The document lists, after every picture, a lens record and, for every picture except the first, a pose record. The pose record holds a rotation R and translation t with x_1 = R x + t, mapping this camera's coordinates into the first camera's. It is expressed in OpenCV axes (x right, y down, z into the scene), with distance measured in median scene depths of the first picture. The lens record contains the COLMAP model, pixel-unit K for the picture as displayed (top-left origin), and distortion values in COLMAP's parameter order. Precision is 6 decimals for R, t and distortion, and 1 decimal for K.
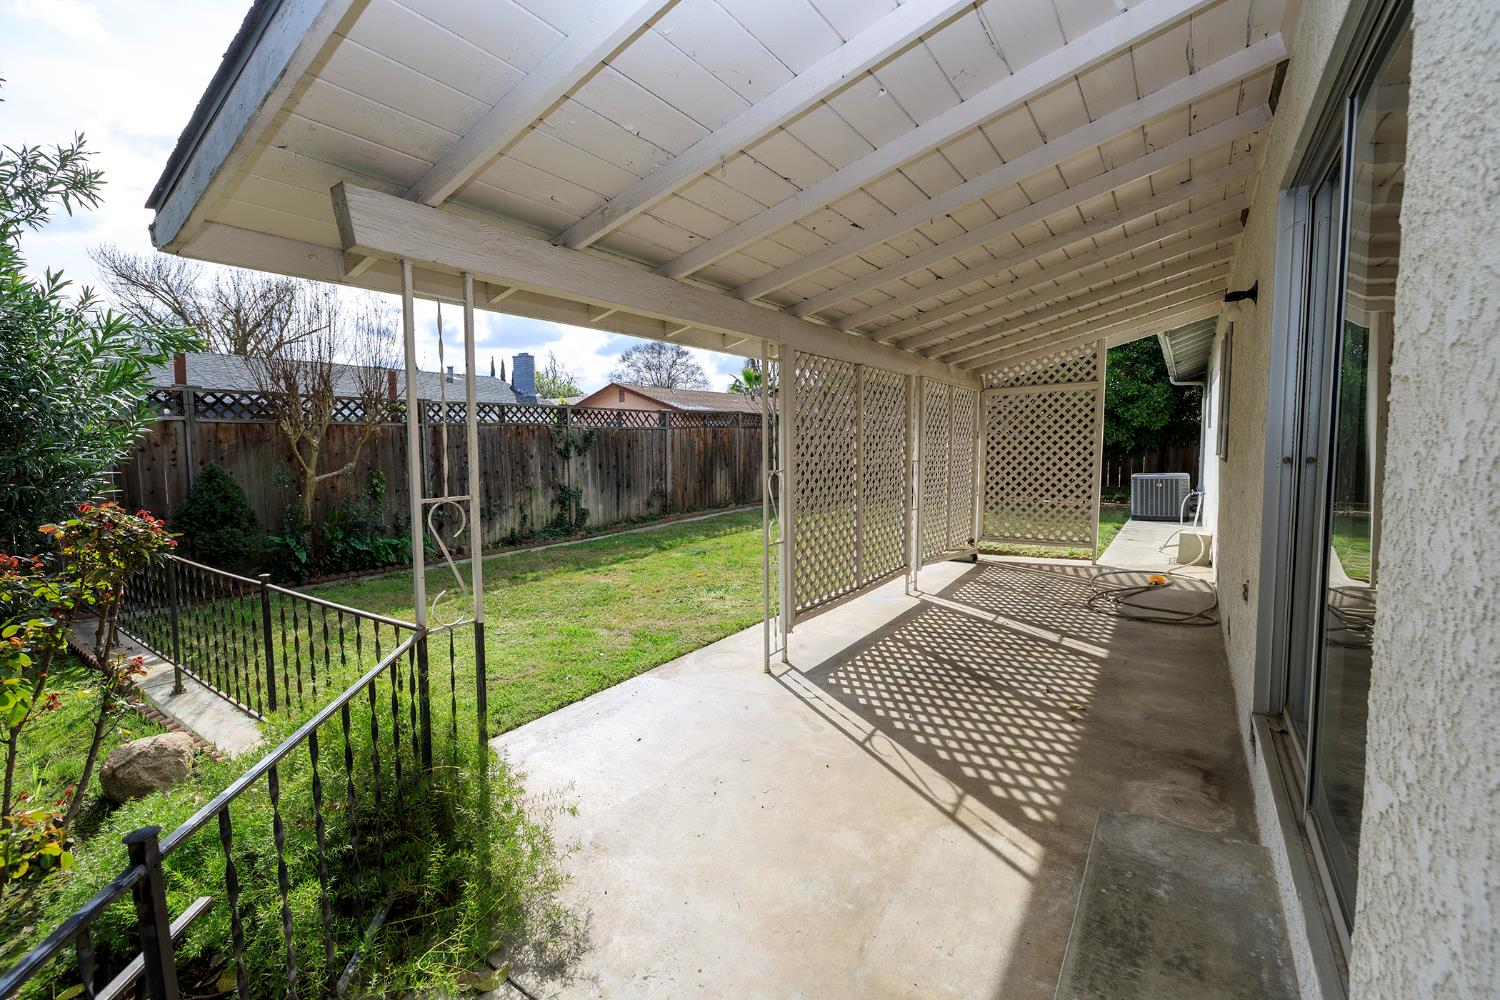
lens RADIAL K [[627.2, 0, 740.6], [0, 627.2, 490.3], [0, 0, 1]] dist [0.003794, -0.001270]
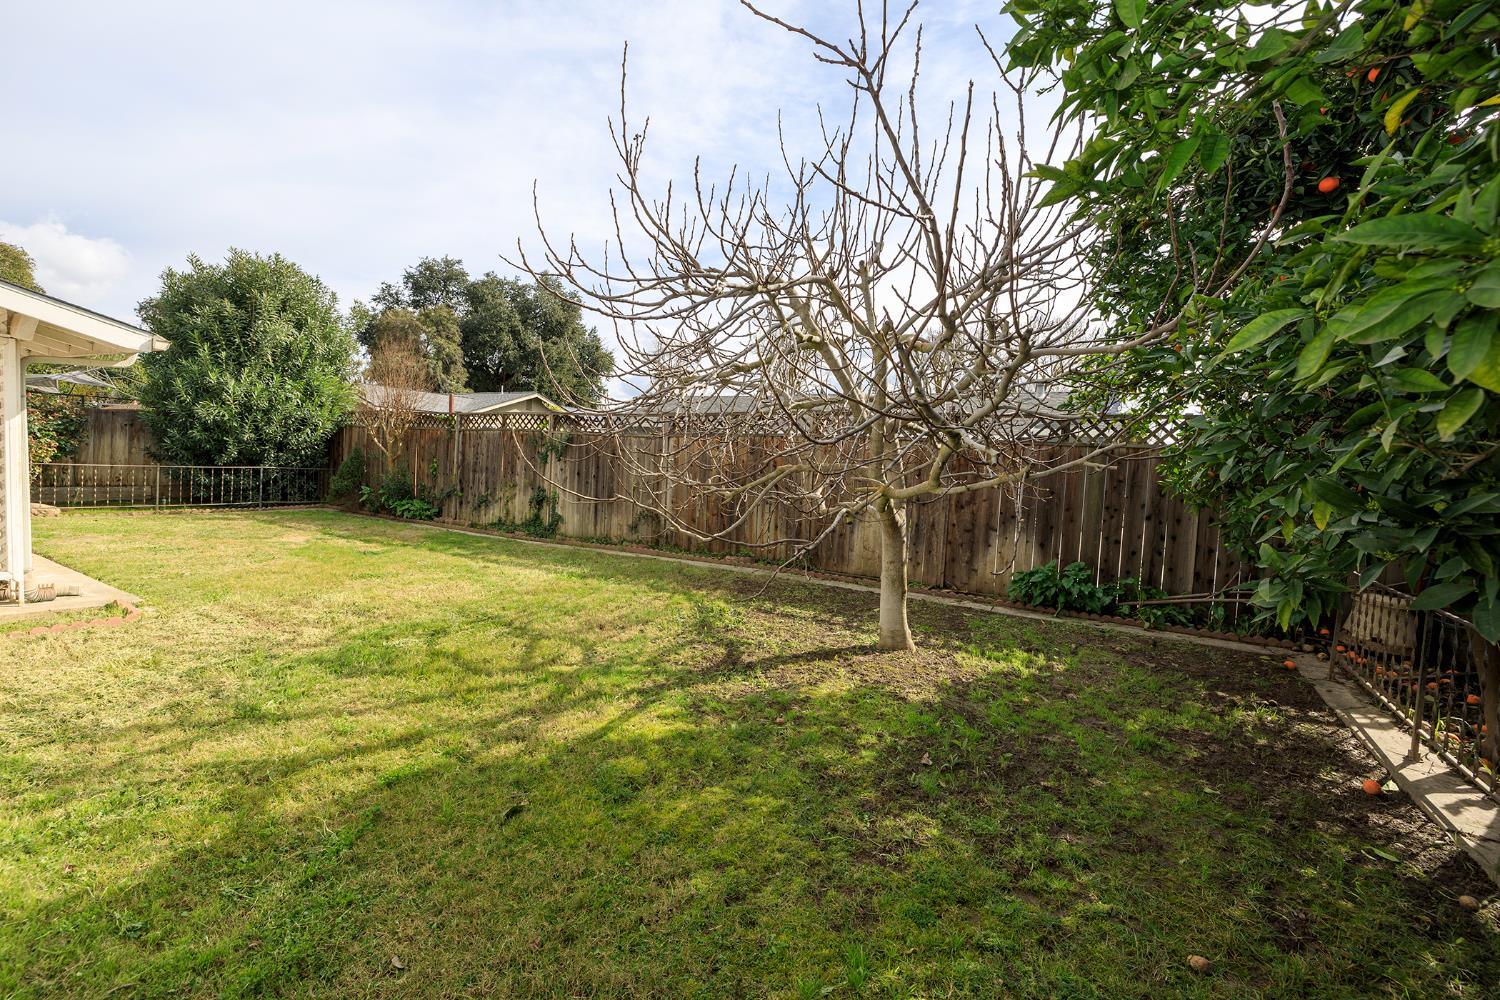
lens RADIAL K [[627.2, 0, 742.8], [0, 627.2, 499.2], [0, 0, 1]] dist [0.003794, -0.001270]
pose [[0.087098, 0.066221, -0.993996, 0.836081], [-0.132532, 0.989689, 0.054321, -0.095601], [0.987344, 0.127005, 0.094976, 1.296000]]
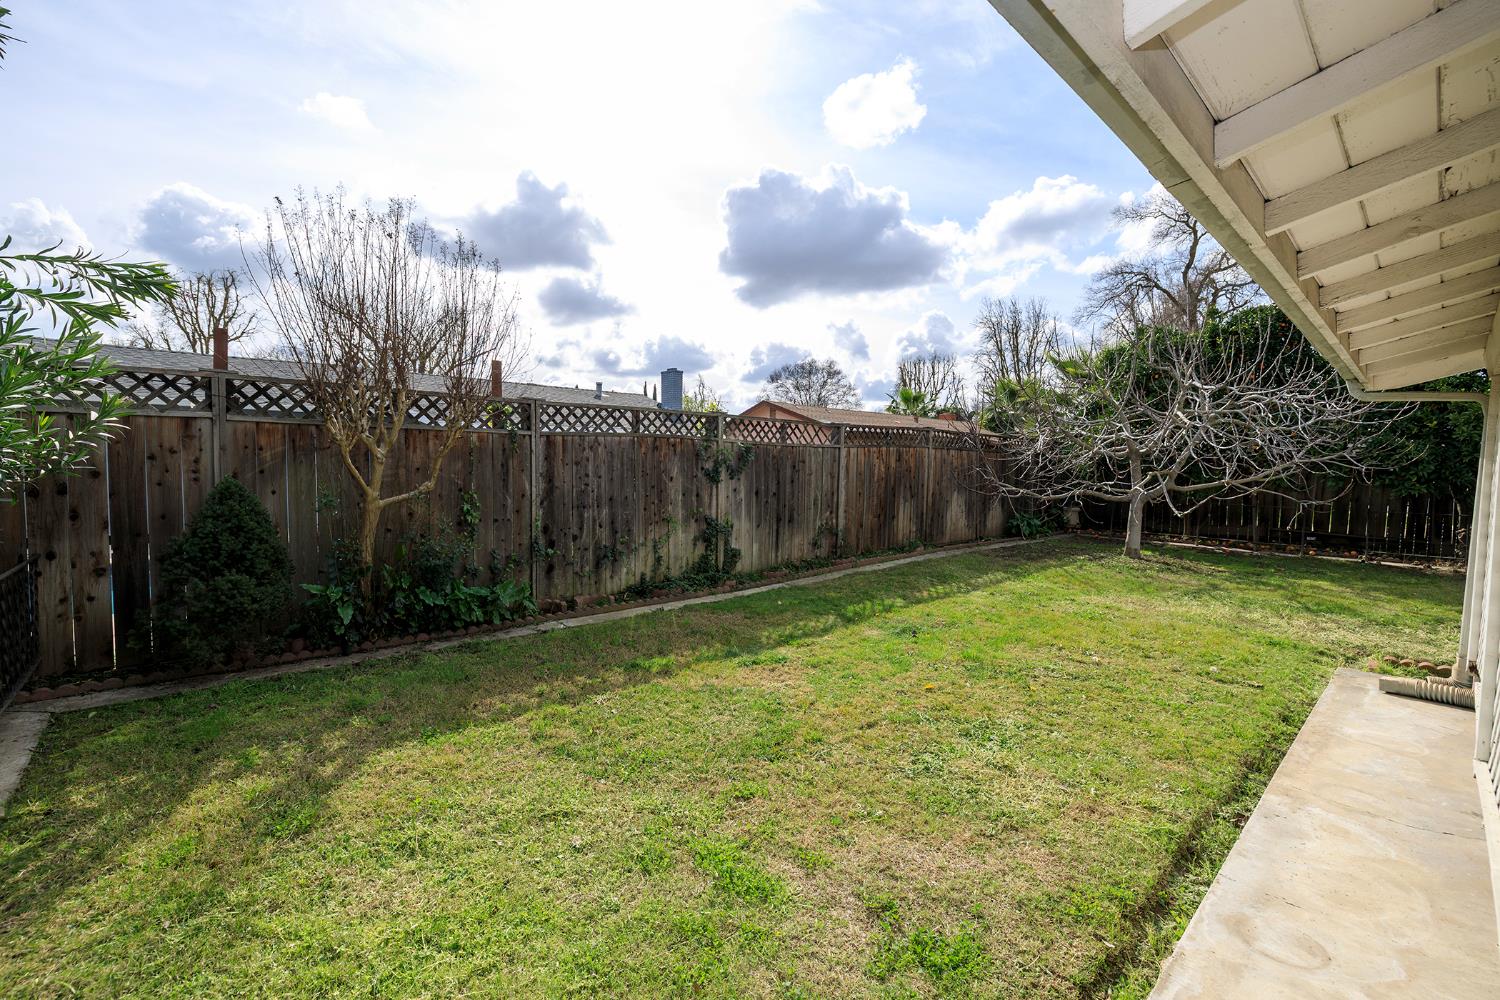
lens RADIAL K [[627.2, 0, 740.2], [0, 627.2, 496.6], [0, 0, 1]] dist [0.003794, -0.001270]
pose [[0.974687, 0.032113, -0.221256, -0.082926], [-0.038516, 0.998953, -0.024681, -0.016758], [0.220232, 0.032578, 0.974903, 0.278195]]
